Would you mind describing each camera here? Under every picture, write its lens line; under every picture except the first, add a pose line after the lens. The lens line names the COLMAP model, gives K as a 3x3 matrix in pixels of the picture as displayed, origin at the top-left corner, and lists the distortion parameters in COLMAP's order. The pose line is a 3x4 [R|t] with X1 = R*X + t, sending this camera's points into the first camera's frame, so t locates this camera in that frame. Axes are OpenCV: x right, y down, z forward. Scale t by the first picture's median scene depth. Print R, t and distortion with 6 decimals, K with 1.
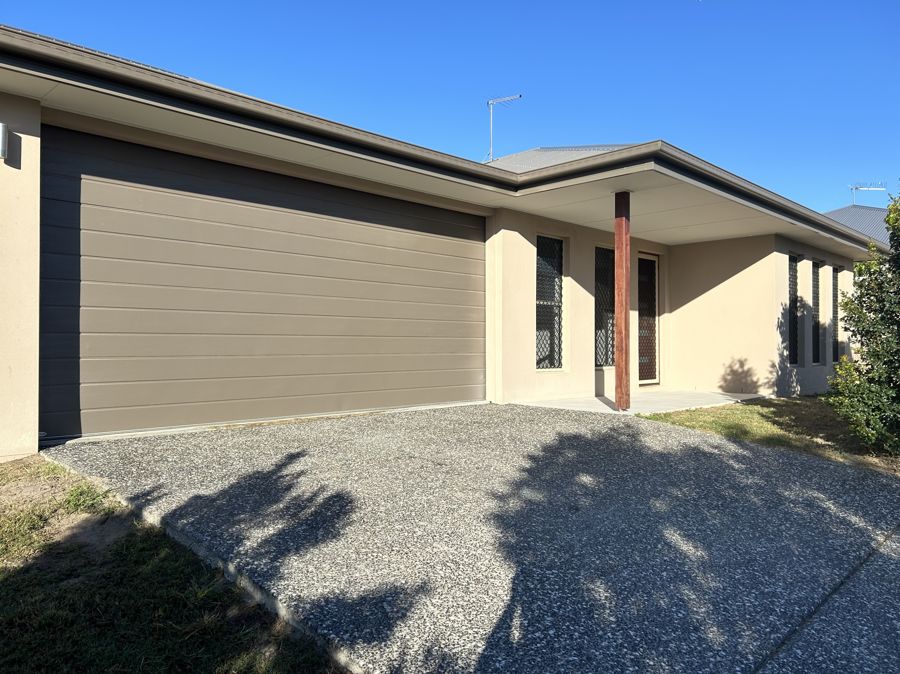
lens RADIAL K [[678.1, 0, 445.8], [0, 678.1, 339.0], [0, 0, 1]] dist [0.059884, -0.069366]
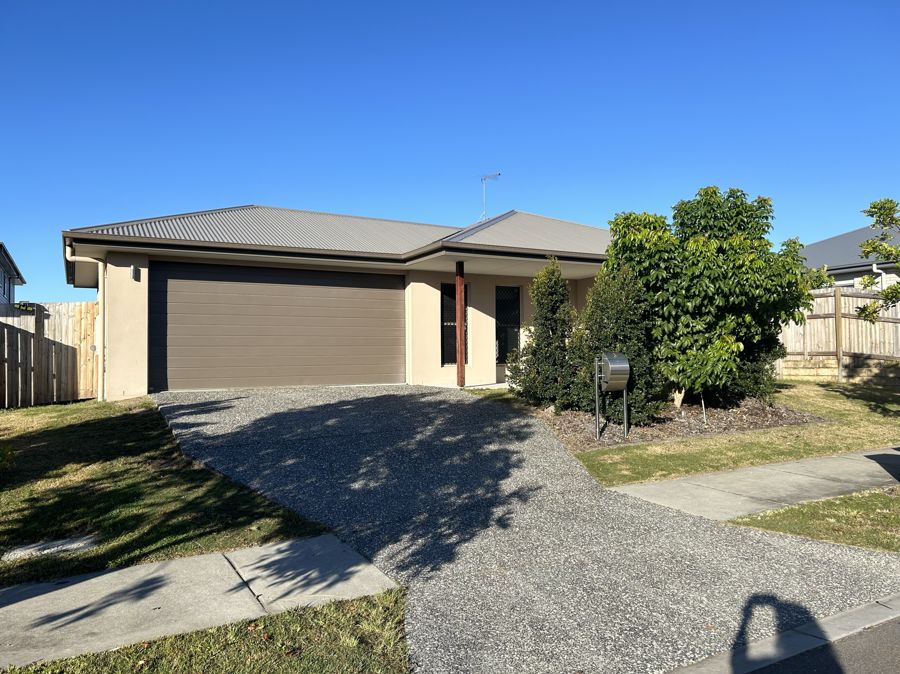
lens RADIAL K [[678.1, 0, 445.8], [0, 678.1, 339.0], [0, 0, 1]] dist [0.059884, -0.069366]
pose [[0.955961, -0.015516, -0.293082, 0.663004], [0.011155, 0.999801, -0.016543, 0.009356], [0.293280, 0.012545, 0.955944, -0.598701]]
